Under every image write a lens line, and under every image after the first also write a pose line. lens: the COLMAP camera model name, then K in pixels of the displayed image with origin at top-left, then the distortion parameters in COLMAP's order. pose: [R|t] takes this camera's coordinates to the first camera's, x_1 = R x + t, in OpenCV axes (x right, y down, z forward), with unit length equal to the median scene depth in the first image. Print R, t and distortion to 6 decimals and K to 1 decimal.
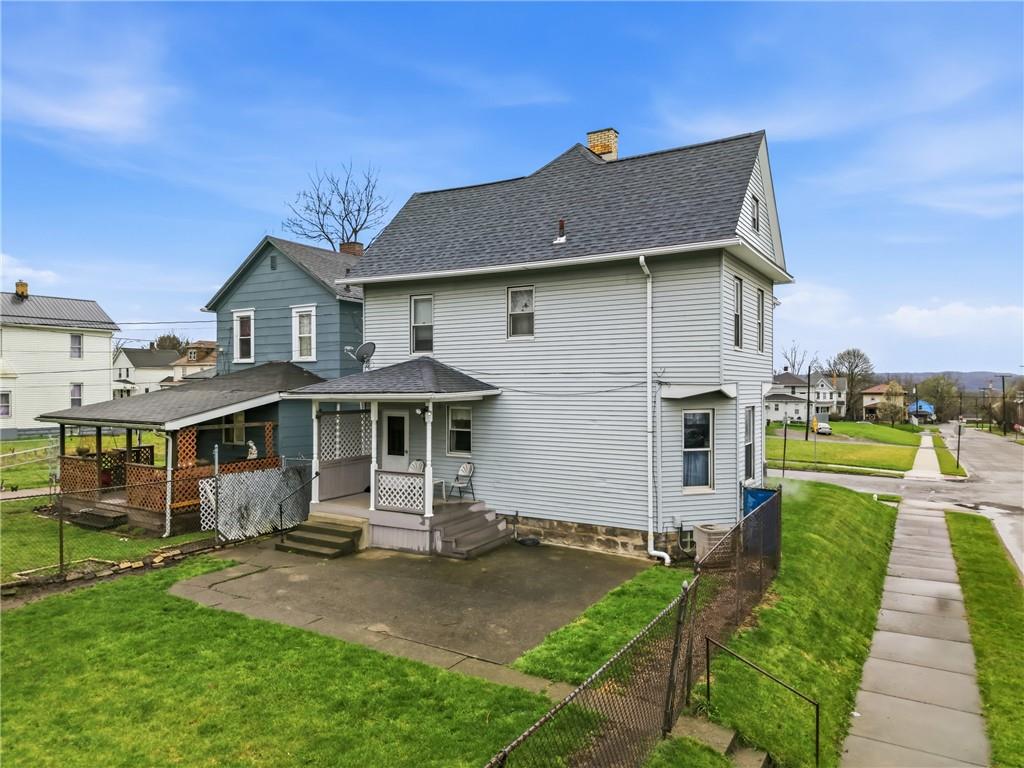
lens RADIAL K [[690.1, 0, 510.8], [0, 690.1, 379.8], [0, 0, 1]] dist [0.012168, -0.002465]
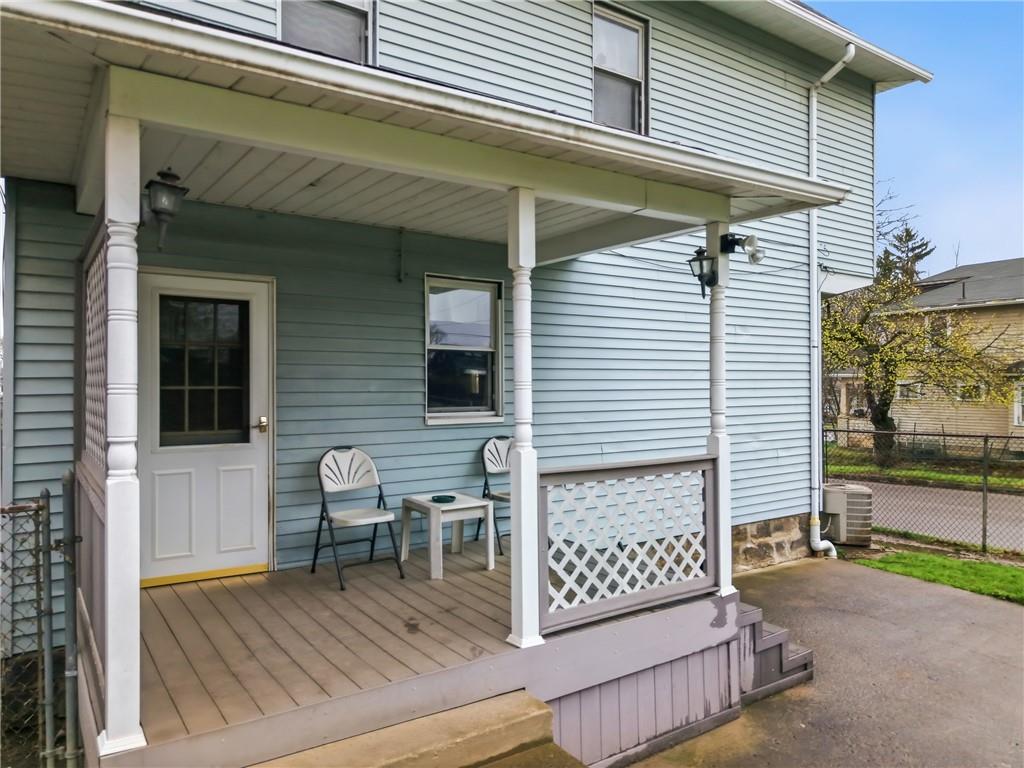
lens RADIAL K [[690.1, 0, 510.8], [0, 690.1, 379.8], [0, 0, 1]] dist [0.012168, -0.002465]
pose [[0.402856, 0.007978, 0.915229, -0.457834], [-0.000859, 0.999965, -0.008339, 0.108430], [-0.915263, 0.002574, 0.402849, 0.992514]]
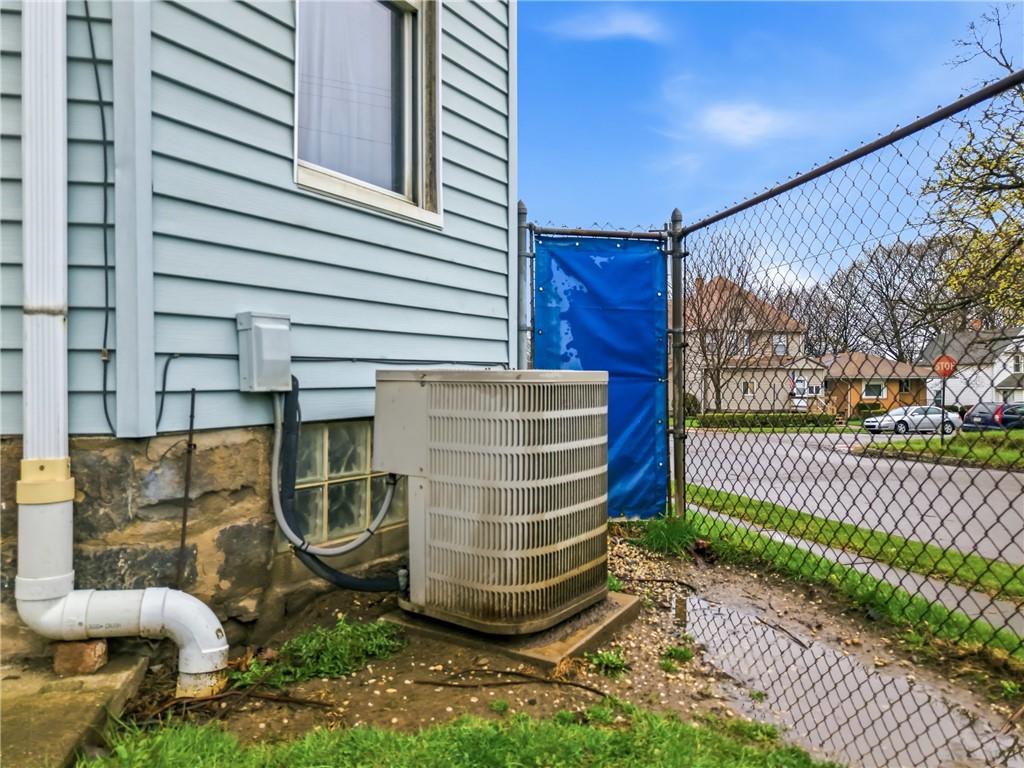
lens RADIAL K [[690.1, 0, 510.8], [0, 690.1, 379.8], [0, 0, 1]] dist [0.012168, -0.002465]
pose [[0.728113, -0.001638, 0.685455, 0.178335], [-0.011401, 0.999830, 0.014500, 0.206302], [-0.685363, -0.018373, 0.727970, 0.854964]]
